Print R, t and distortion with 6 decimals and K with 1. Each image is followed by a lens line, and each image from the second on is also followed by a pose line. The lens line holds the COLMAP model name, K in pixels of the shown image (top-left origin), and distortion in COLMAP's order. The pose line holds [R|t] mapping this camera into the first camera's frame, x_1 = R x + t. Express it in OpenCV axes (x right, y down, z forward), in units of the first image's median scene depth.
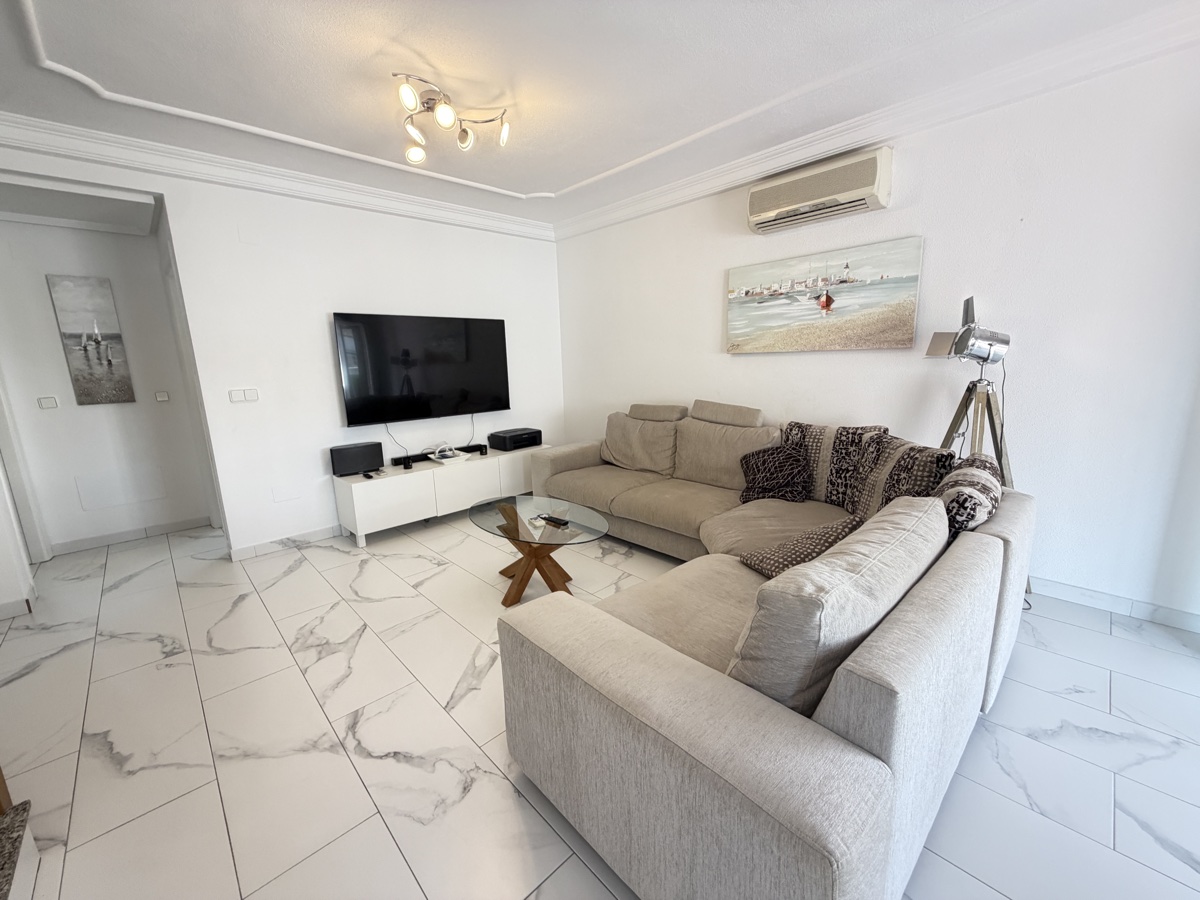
lens RADIAL K [[476.9, 0, 597.7], [0, 476.9, 451.0], [0, 0, 1]] dist [-0.000606, 0.000069]
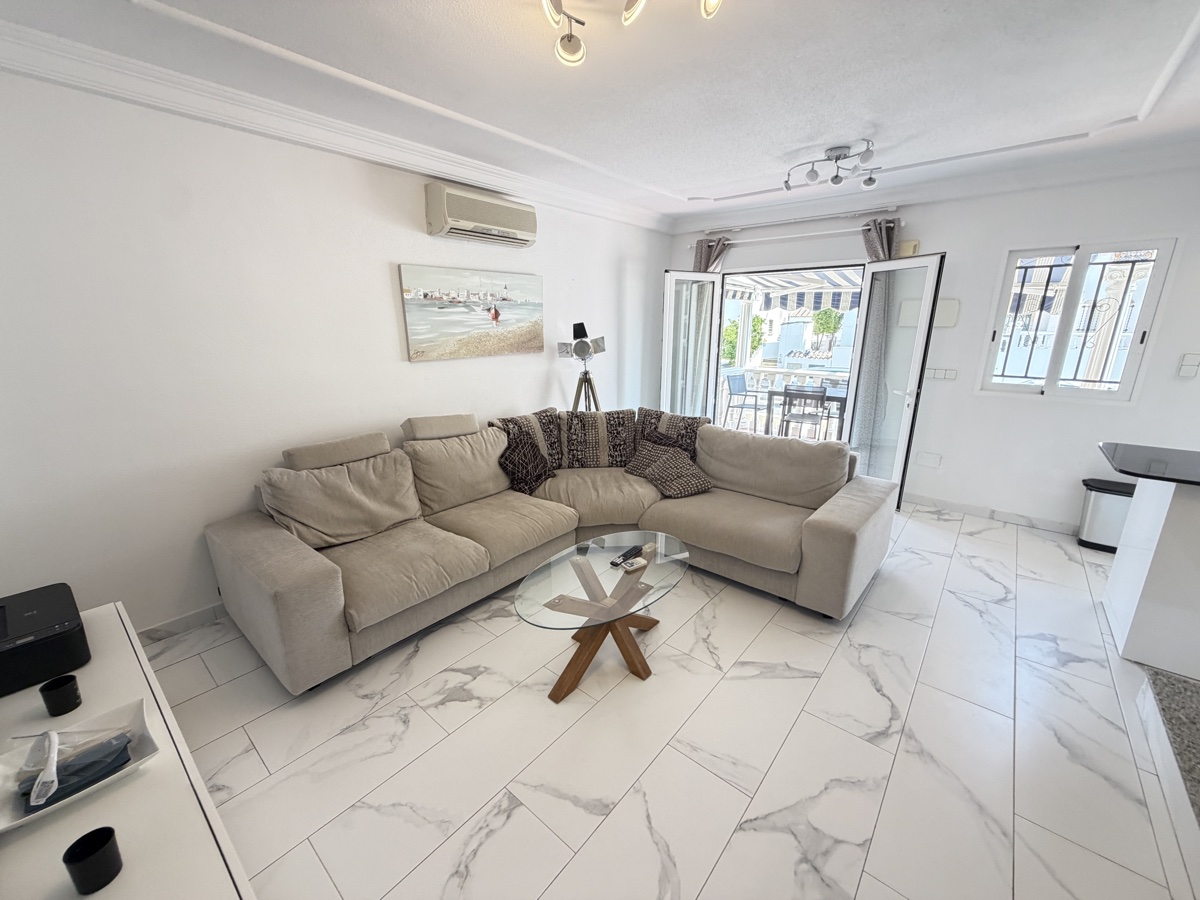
lens RADIAL K [[476.9, 0, 597.7], [0, 476.9, 451.0], [0, 0, 1]] dist [-0.000606, 0.000069]
pose [[-0.100205, -0.230270, 0.967954, -0.788580], [0.200327, 0.948259, 0.246323, -0.238784], [-0.974591, 0.218590, -0.048891, 0.909434]]
